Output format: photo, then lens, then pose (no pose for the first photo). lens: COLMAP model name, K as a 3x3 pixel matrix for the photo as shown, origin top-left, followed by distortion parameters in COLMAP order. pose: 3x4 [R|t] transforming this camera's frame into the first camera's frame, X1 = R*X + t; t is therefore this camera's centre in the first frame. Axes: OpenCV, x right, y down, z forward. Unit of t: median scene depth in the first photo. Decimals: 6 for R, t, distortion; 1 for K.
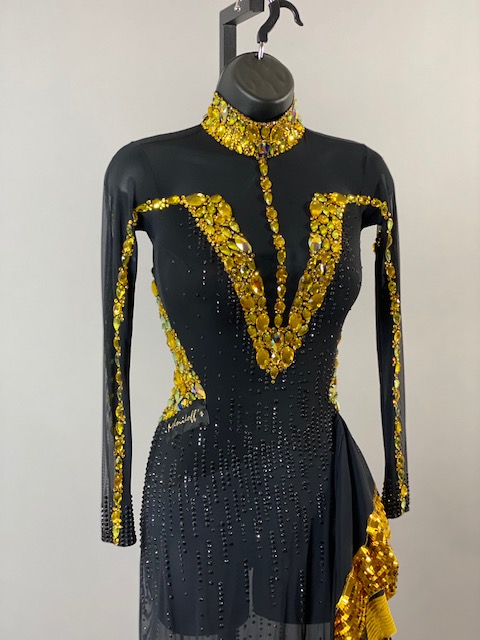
lens RADIAL K [[964.3, 0, 245.9], [0, 964.3, 314.2], [0, 0, 1]] dist [0.080892, 0.000000]
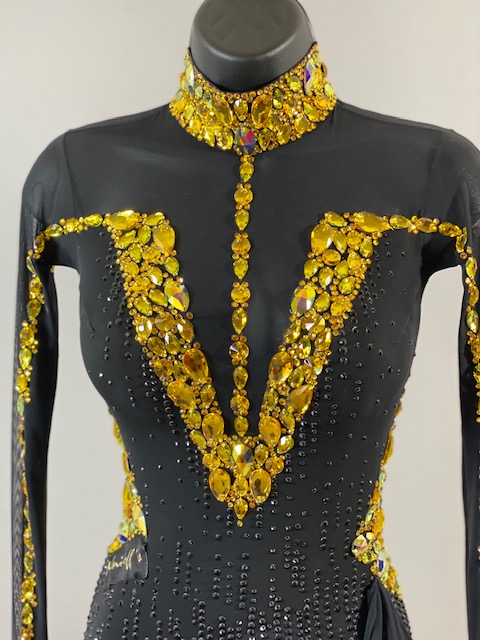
lens RADIAL K [[964.3, 0, 243.4], [0, 964.3, 316.4], [0, 0, 1]] dist [0.080892, 0.000000]
pose [[0.934496, 0.053244, -0.351970, 0.234661], [-0.055399, 0.998456, 0.003953, -0.061291], [0.351637, 0.015805, 0.936003, 0.431334]]
